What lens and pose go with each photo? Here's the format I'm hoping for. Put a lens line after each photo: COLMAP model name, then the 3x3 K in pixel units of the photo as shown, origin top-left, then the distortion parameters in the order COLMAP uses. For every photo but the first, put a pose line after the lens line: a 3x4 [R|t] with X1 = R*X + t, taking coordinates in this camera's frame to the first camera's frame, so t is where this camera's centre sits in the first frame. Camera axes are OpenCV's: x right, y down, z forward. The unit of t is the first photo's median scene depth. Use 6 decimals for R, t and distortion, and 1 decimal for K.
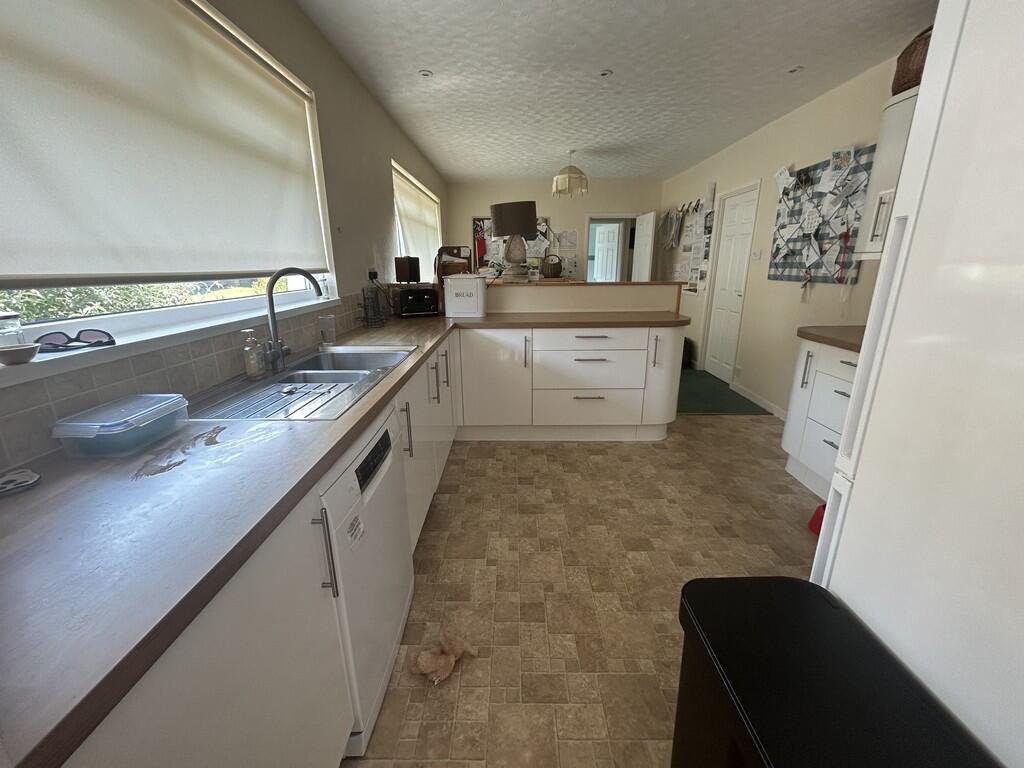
lens RADIAL K [[413.6, 0, 512.3], [0, 413.6, 381.9], [0, 0, 1]] dist [0.001906, 0.000205]
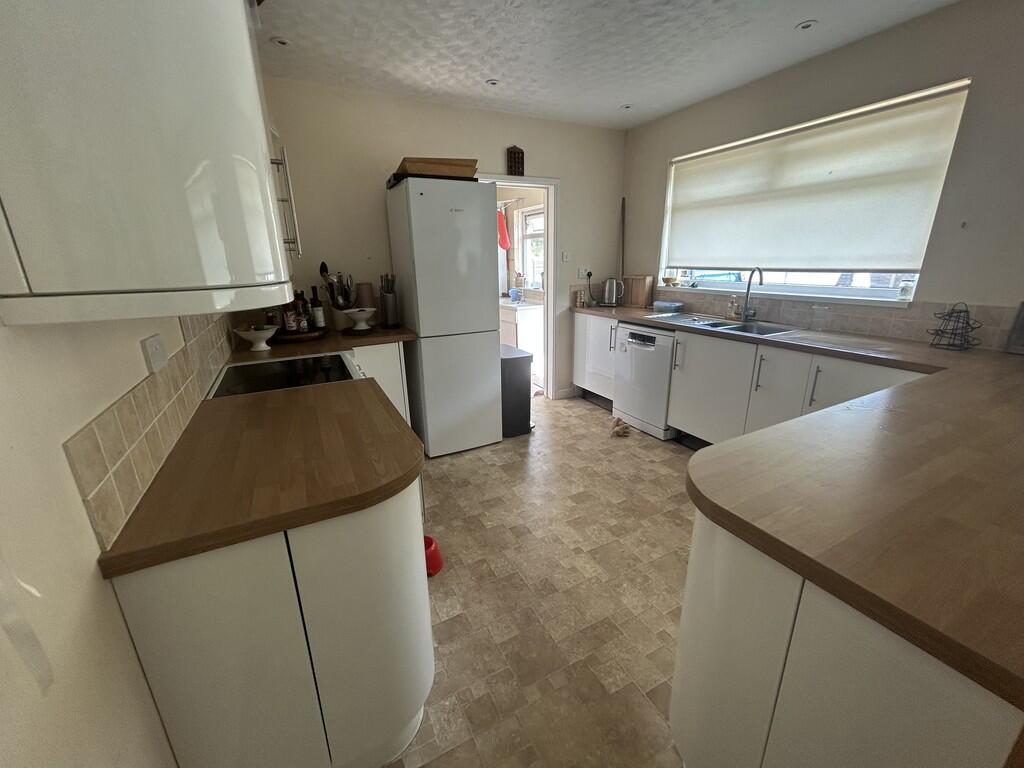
lens RADIAL K [[413.6, 0, 513.6], [0, 413.6, 384.4], [0, 0, 1]] dist [0.001906, 0.000205]
pose [[-0.884191, 0.159027, -0.439223, 0.818875], [-0.106610, 0.846753, 0.521195, -0.438461], [0.454797, 0.507661, -0.731737, 1.377472]]
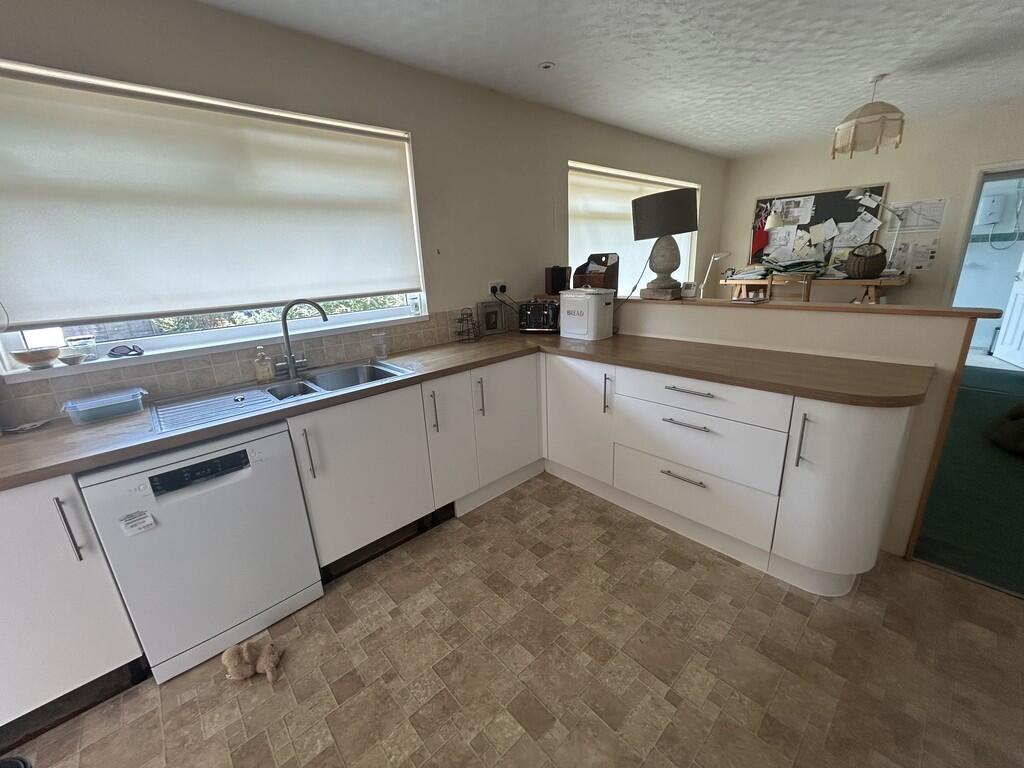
lens RADIAL K [[413.6, 0, 511.3], [0, 413.6, 383.0], [0, 0, 1]] dist [0.001906, 0.000205]
pose [[0.680147, 0.185419, -0.709239, 0.554907], [-0.162096, 0.981575, 0.101170, -0.171500], [0.714930, 0.046154, 0.697671, 0.398077]]
